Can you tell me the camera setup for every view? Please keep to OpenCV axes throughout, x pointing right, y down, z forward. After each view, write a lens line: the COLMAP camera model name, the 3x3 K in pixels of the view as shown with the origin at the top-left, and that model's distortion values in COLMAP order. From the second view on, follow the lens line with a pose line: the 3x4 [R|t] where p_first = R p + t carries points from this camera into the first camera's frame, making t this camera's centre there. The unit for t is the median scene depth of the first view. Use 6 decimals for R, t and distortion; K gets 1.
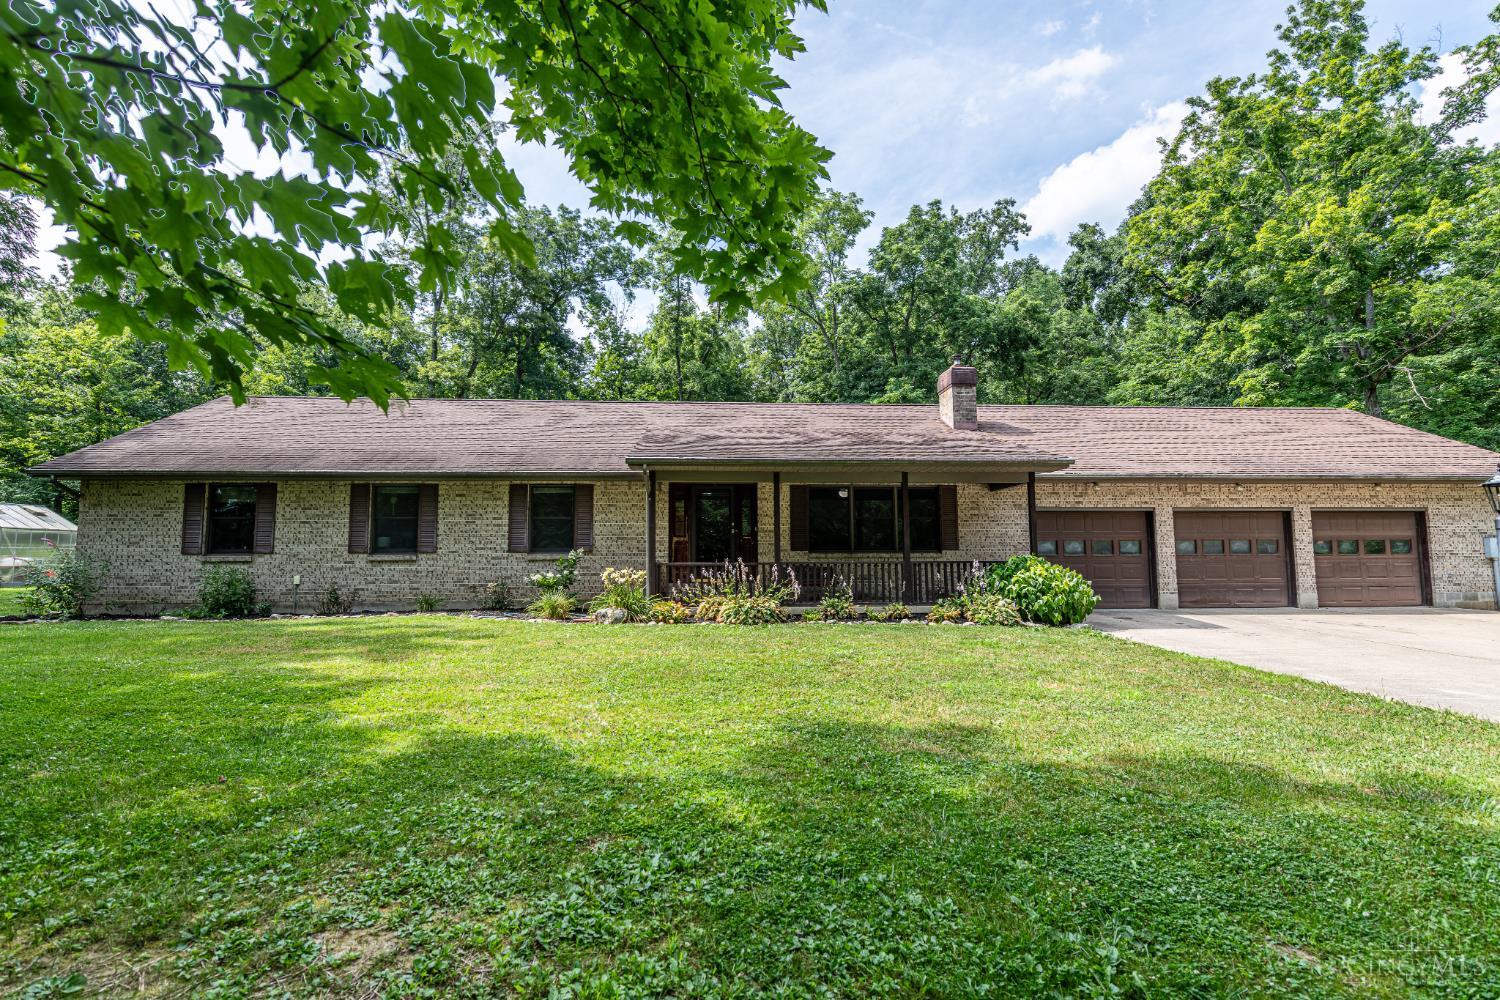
lens RADIAL K [[692.0, 0, 750.0], [0, 692.0, 500.0], [0, 0, 1]] dist [0.019749, -0.000096]
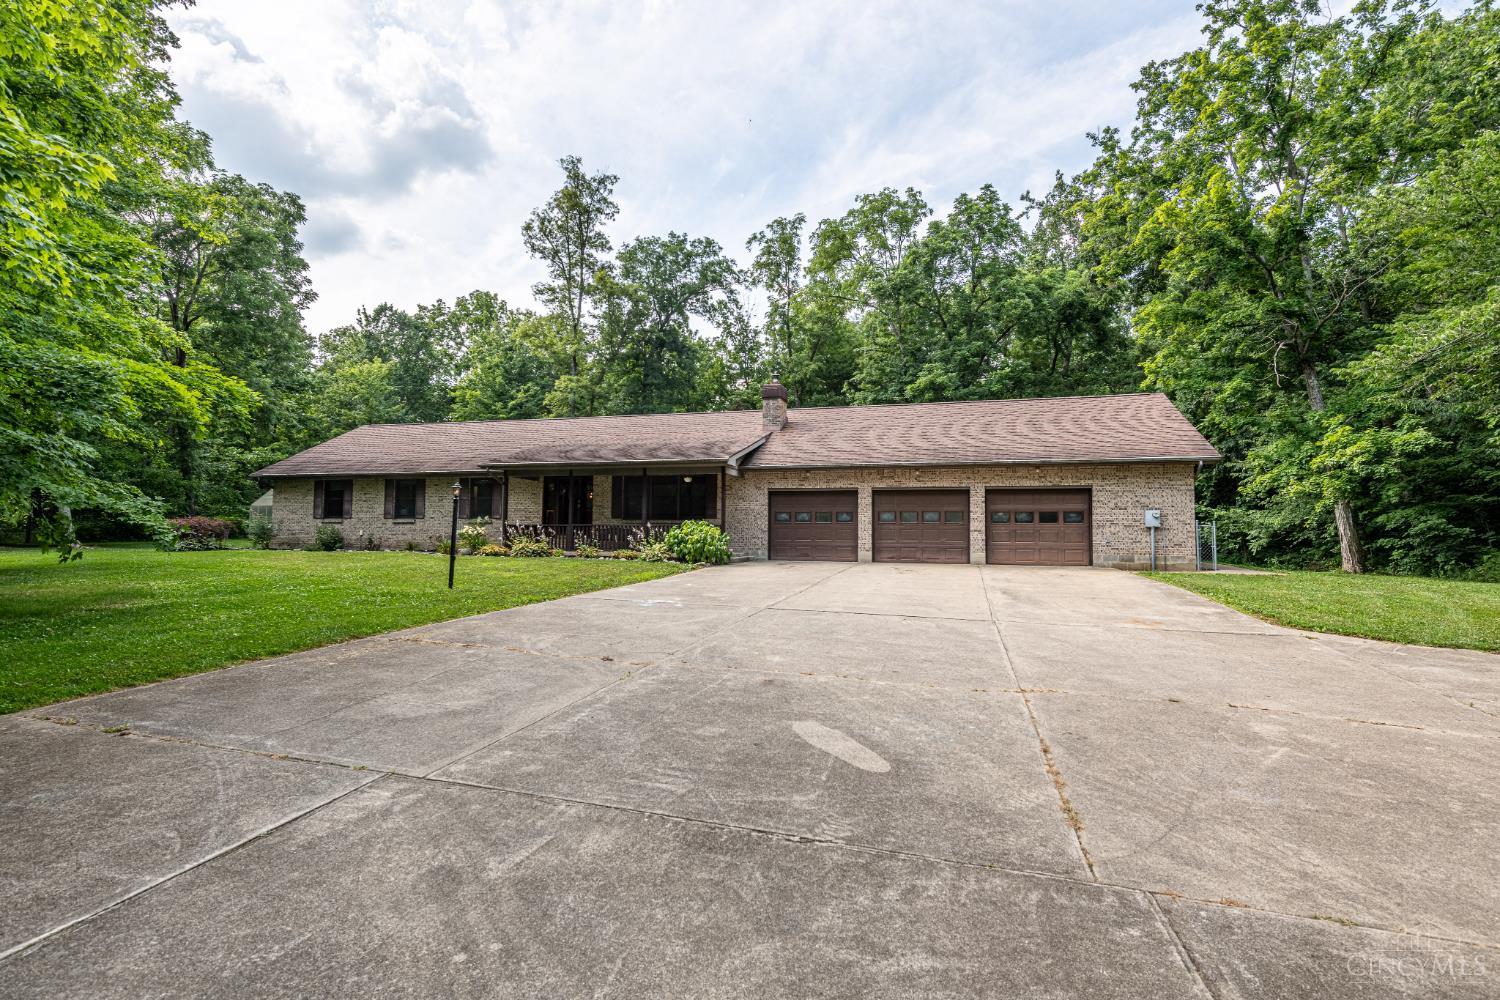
lens RADIAL K [[729.7, 0, 772.9], [0, 729.7, 504.1], [0, 0, 1]] dist [0.027281, 0.000144]
pose [[0.944220, -0.002317, -0.329309, 0.359264], [0.015291, 0.999205, 0.036811, -0.005081], [0.328962, -0.039793, 0.943505, -0.162146]]
